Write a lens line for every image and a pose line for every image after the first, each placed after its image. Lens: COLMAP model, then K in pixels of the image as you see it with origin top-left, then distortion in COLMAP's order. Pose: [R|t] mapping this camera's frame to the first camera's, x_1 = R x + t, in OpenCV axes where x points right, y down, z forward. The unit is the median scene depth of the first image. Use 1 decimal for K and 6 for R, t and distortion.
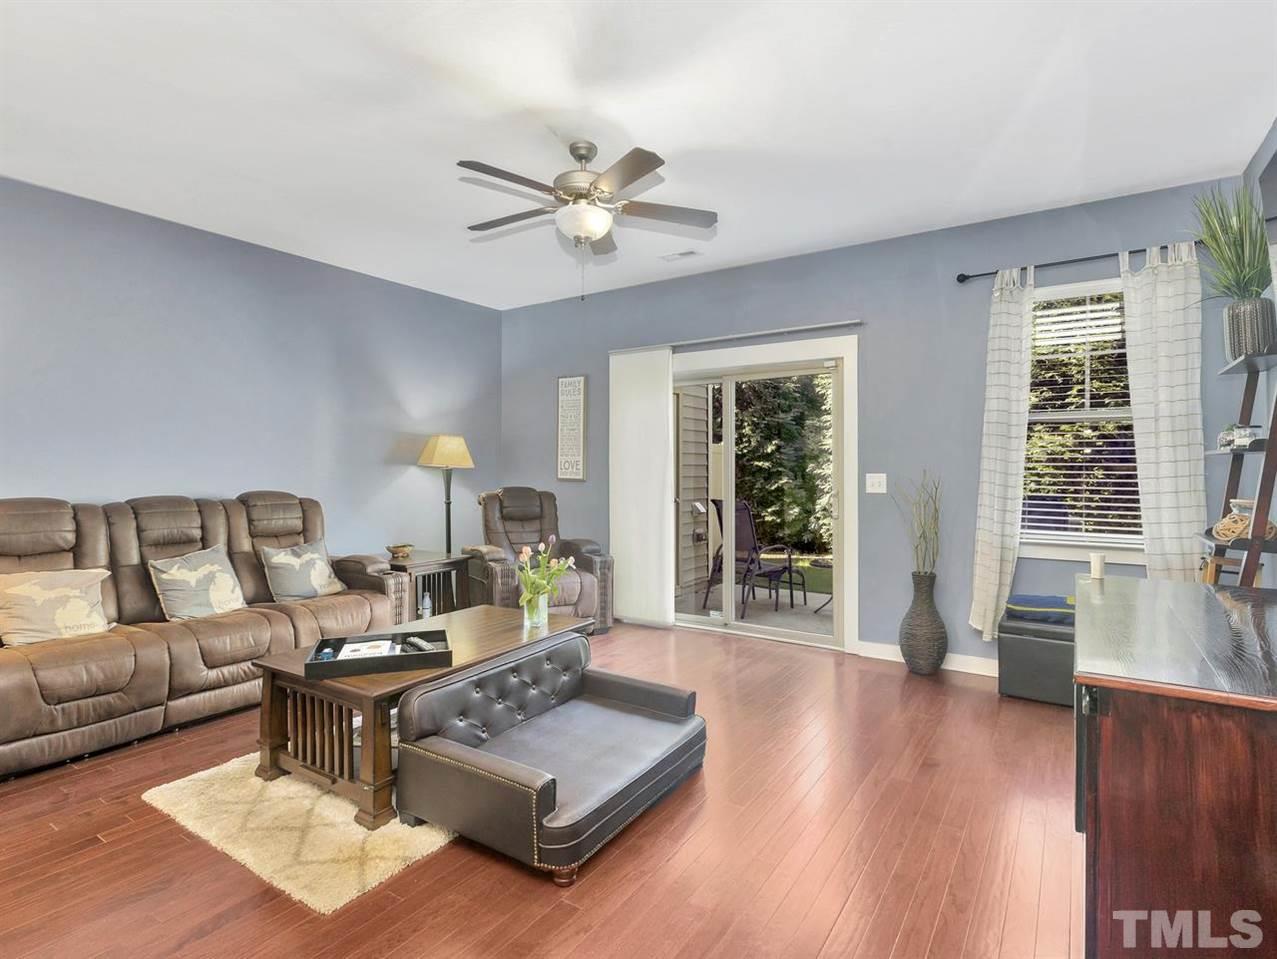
lens RADIAL K [[644.9, 0, 640.6], [0, 644.9, 475.5], [0, 0, 1]] dist [-0.001377, 0.000193]
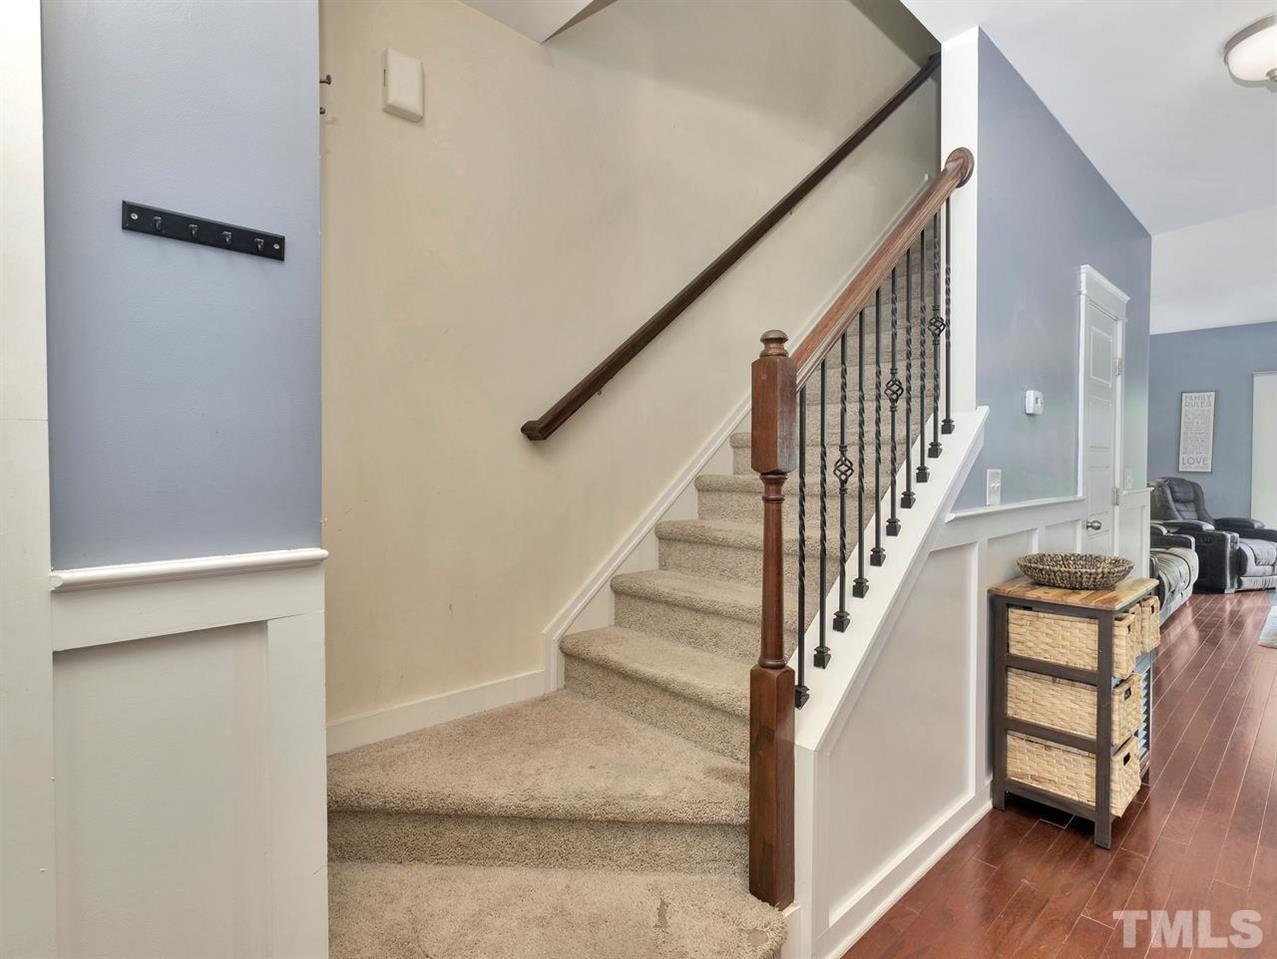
lens RADIAL K [[644.9, 0, 640.9], [0, 644.9, 471.4], [0, 0, 1]] dist [-0.001377, 0.000193]
pose [[0.968172, 0.007014, -0.250186, -1.135419], [-0.005834, 0.999968, 0.005456, 0.005042], [0.250216, -0.003822, 0.968183, -0.677537]]
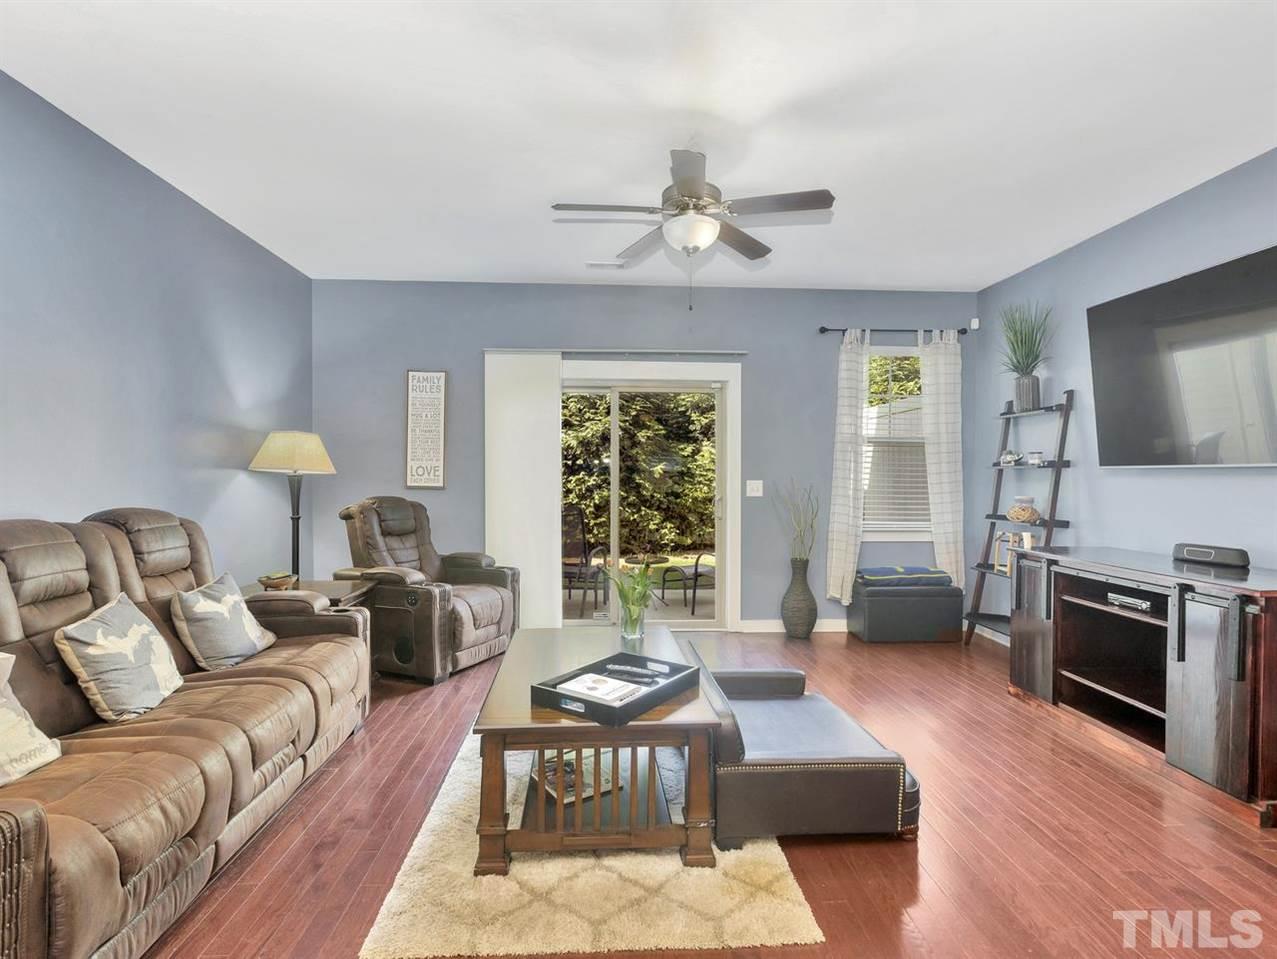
lens RADIAL K [[644.9, 0, 629.7], [0, 644.9, 483.1], [0, 0, 1]] dist [-0.001377, 0.000193]
pose [[0.809434, -0.003827, 0.587198, -0.533347], [0.002402, 0.999992, 0.003206, -0.002356], [-0.587205, -0.001184, 0.809437, 0.161906]]
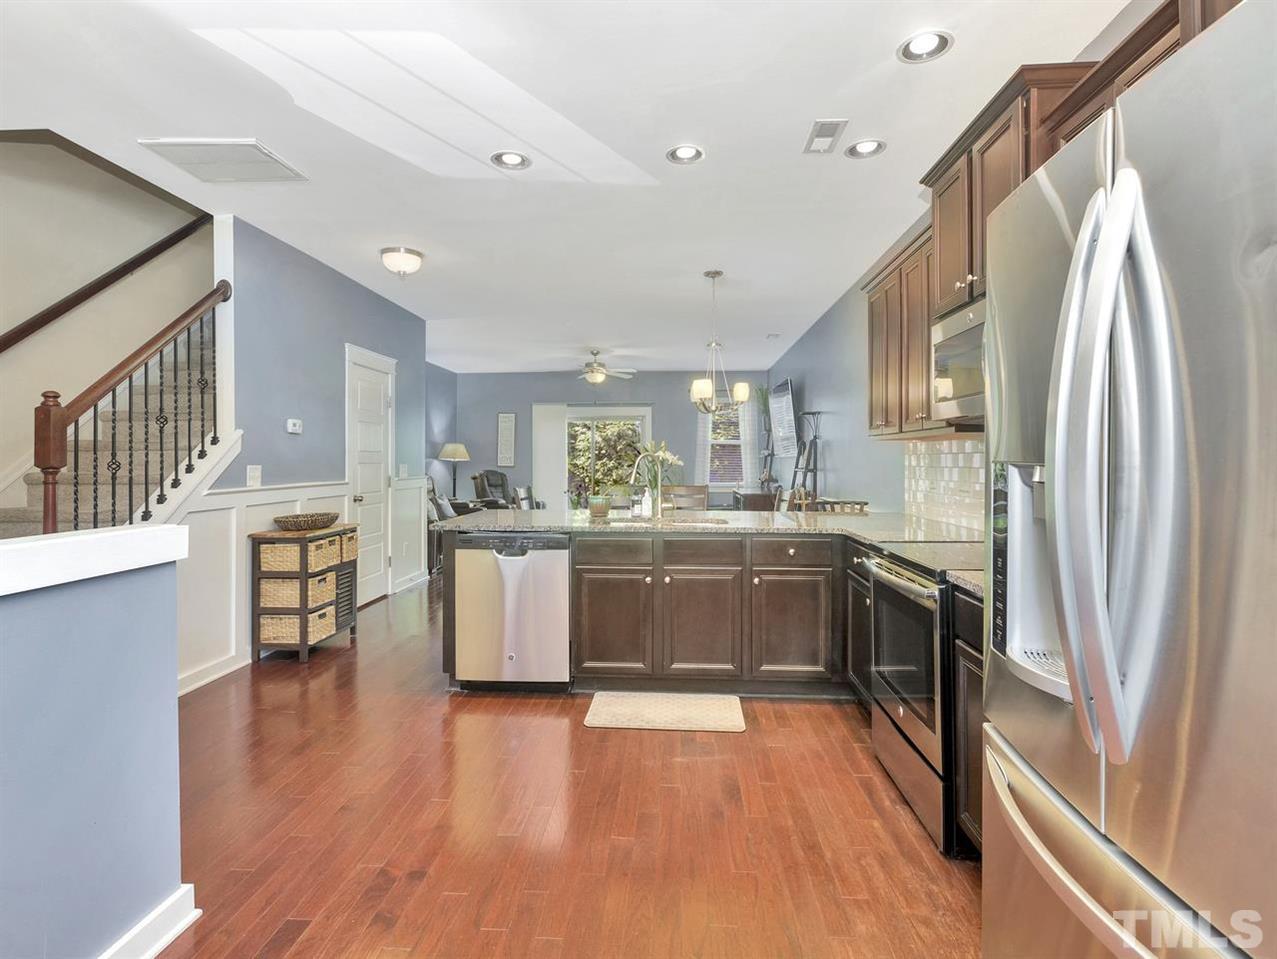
lens RADIAL K [[644.9, 0, 628.8], [0, 644.9, 454.8], [0, 0, 1]] dist [-0.001377, 0.000193]
pose [[0.873067, 0.002780, 0.487592, -0.968718], [0.006404, 0.999832, -0.017168, 0.008482], [-0.487558, 0.018111, 0.872903, -1.146544]]
